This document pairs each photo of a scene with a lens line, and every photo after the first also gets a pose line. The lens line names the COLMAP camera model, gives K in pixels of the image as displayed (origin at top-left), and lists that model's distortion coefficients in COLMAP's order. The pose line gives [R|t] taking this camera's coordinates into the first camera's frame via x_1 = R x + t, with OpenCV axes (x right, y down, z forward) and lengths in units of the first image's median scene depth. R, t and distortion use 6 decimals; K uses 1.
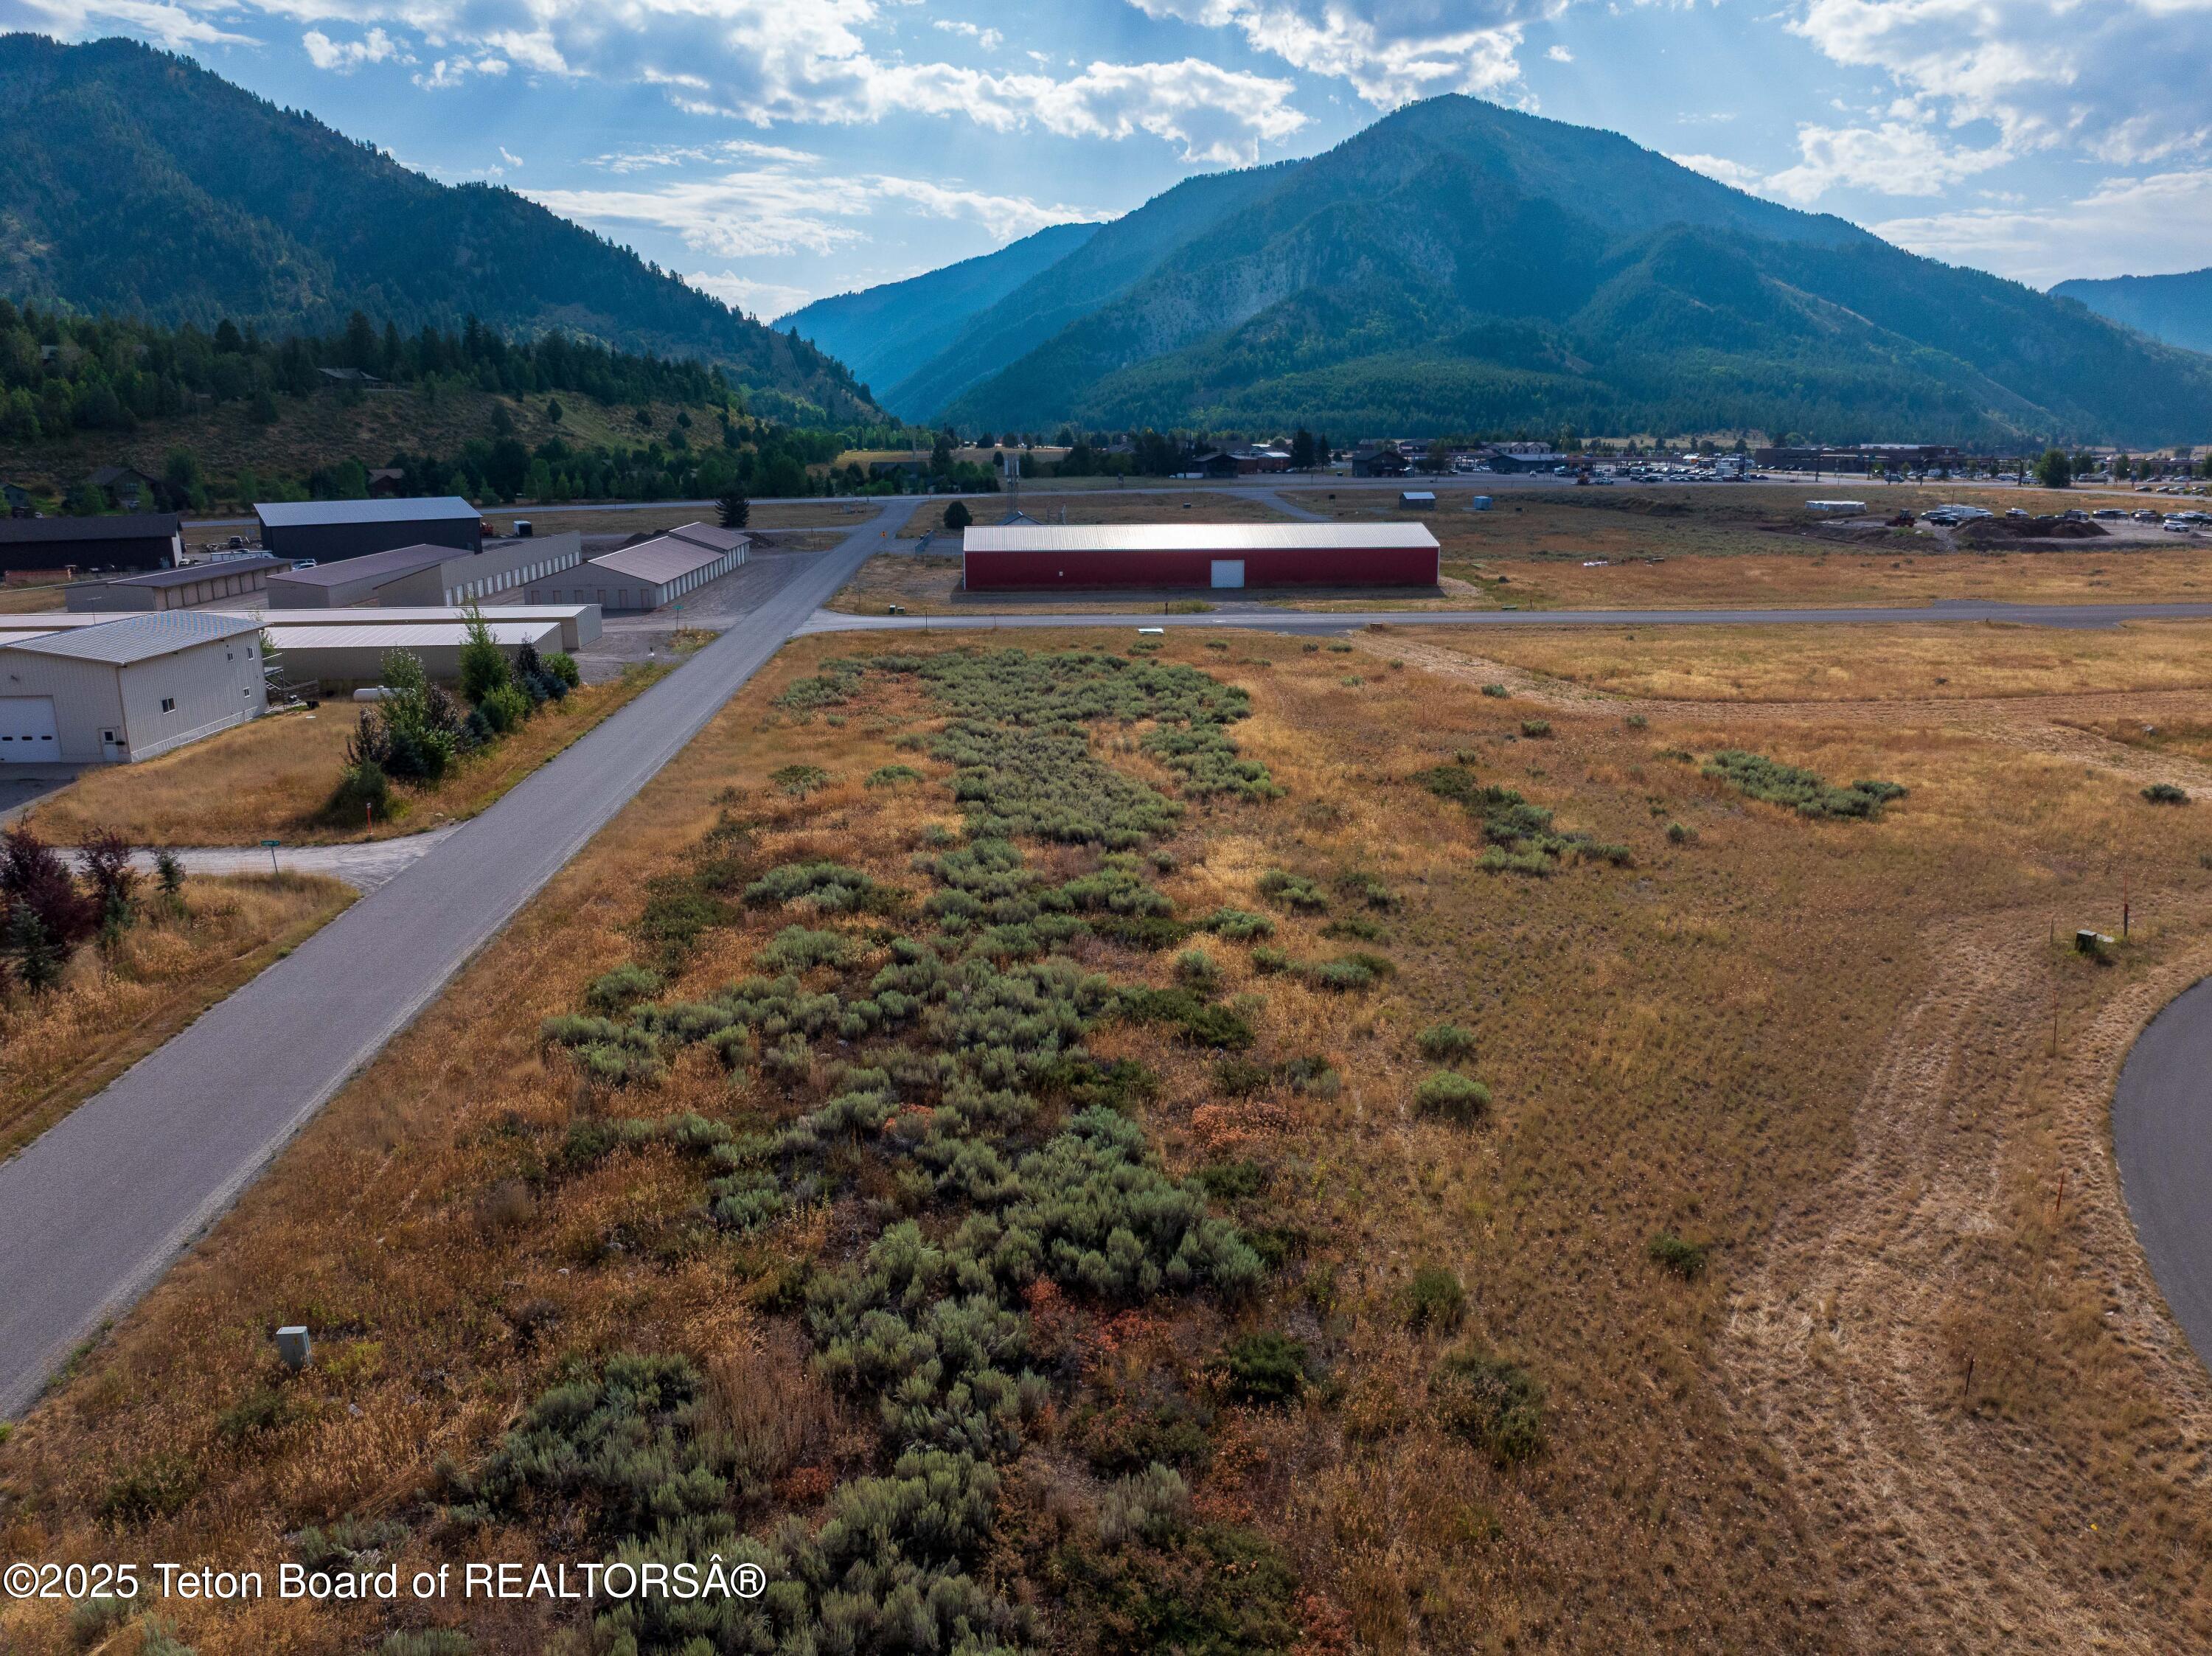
lens RADIAL K [[1560.6, 0, 1111.4], [0, 1560.6, 817.3], [0, 0, 1]] dist [-0.036320, 0.006833]
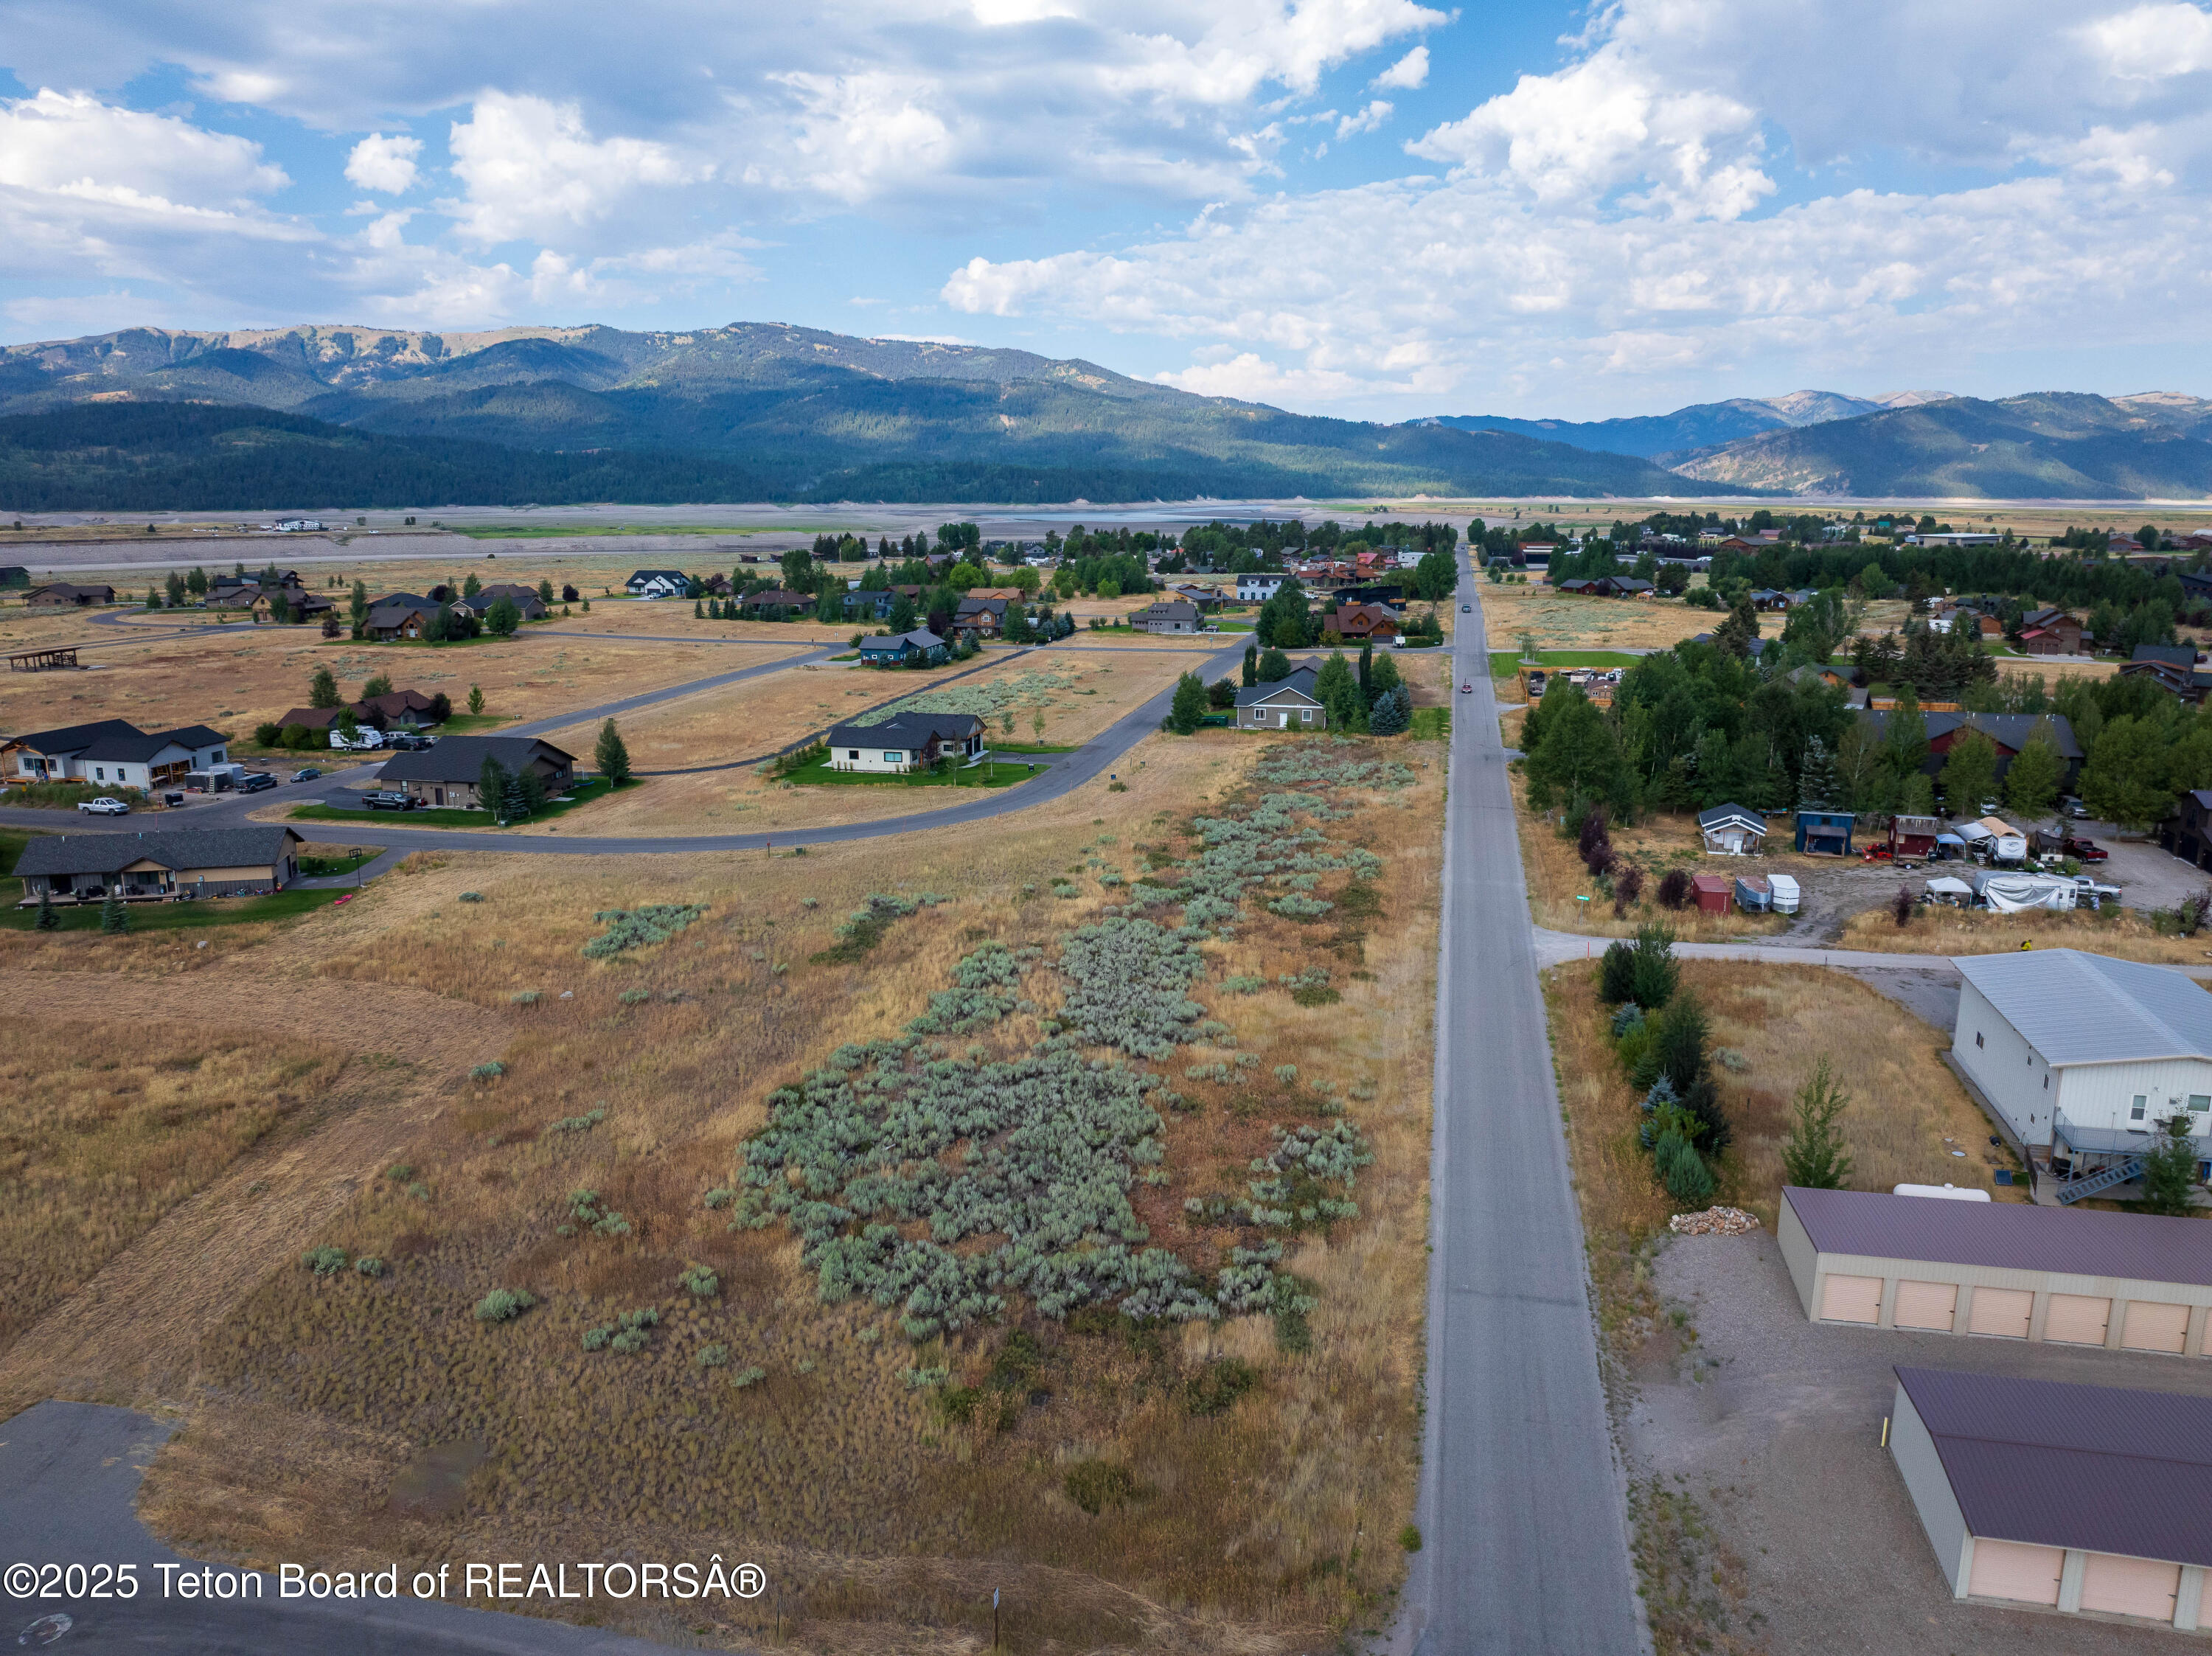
lens RADIAL K [[1560.6, 0, 1111.4], [0, 1560.6, 817.3], [0, 0, 1]] dist [-0.036320, 0.006833]
pose [[-0.958545, -0.054513, 0.279677, -0.321349], [0.075207, 0.898322, 0.432854, -0.583906], [-0.274836, 0.435944, -0.856982, 1.698813]]
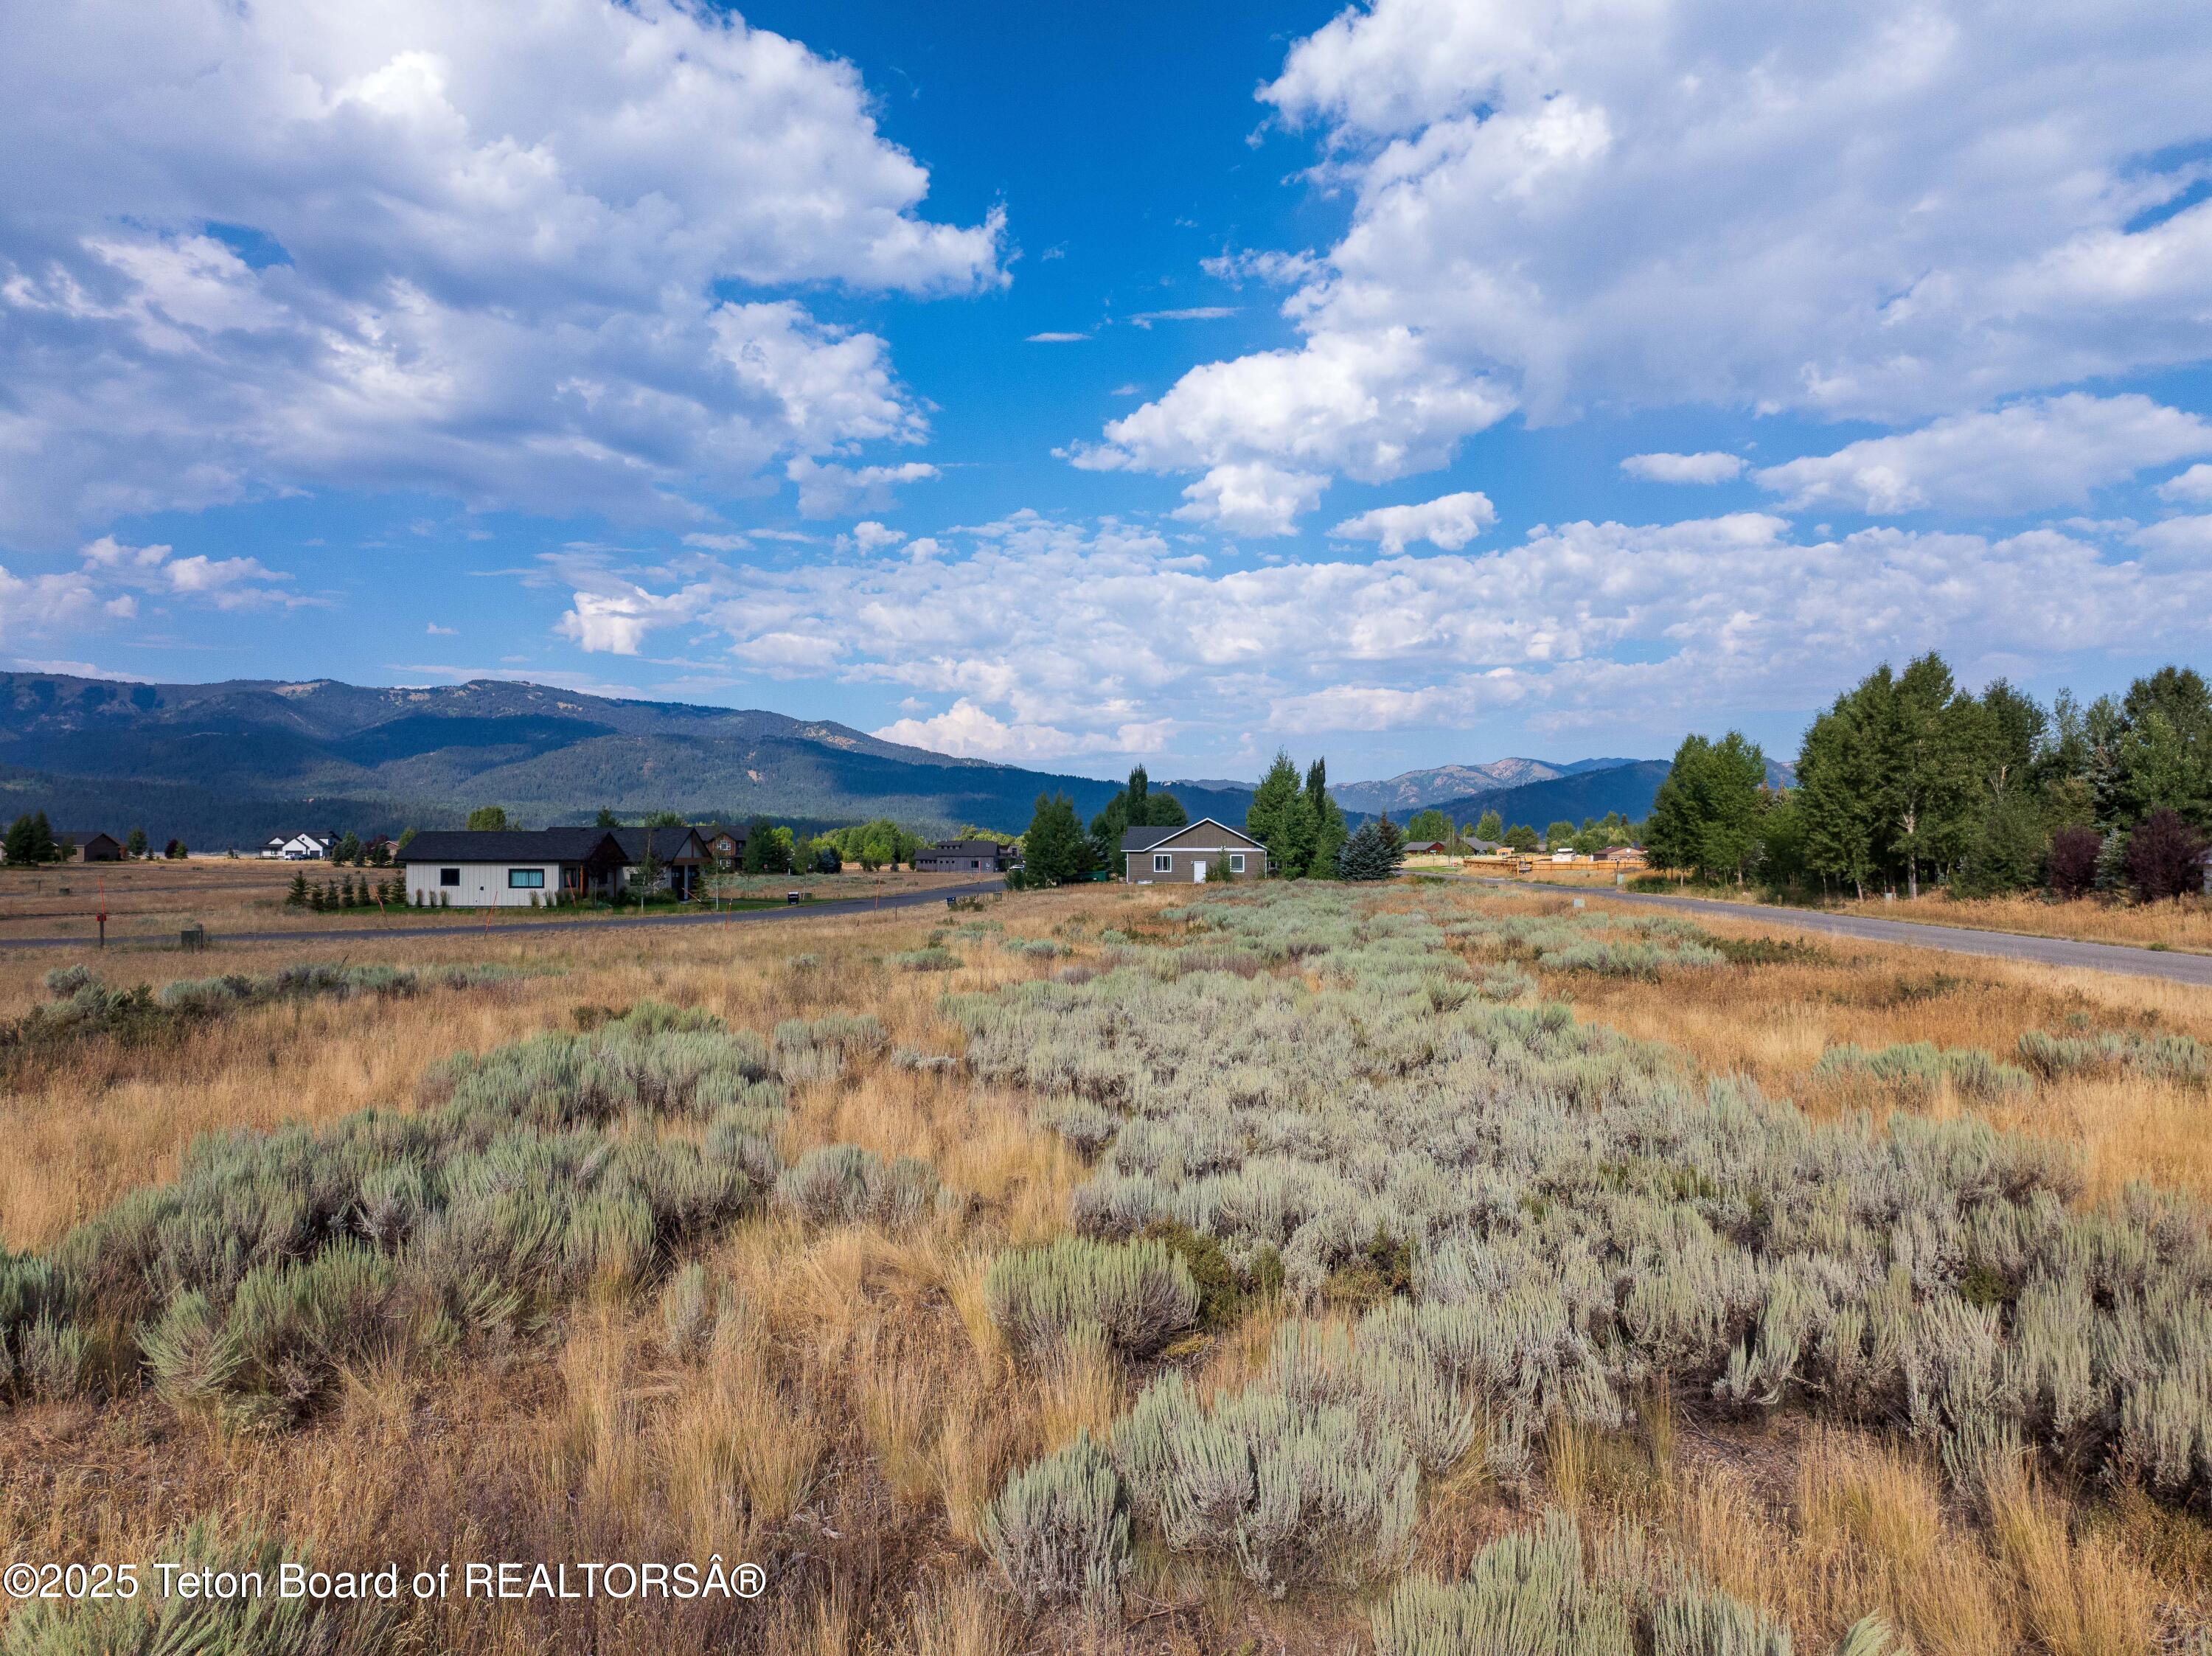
lens RADIAL K [[1560.6, 0, 1111.4], [0, 1560.6, 817.3], [0, 0, 1]] dist [-0.036320, 0.006833]
pose [[-0.991705, 0.006564, 0.128370, -0.038017], [0.035540, 0.973764, 0.224768, -0.108623], [-0.123527, 0.227466, -0.965919, 1.035078]]
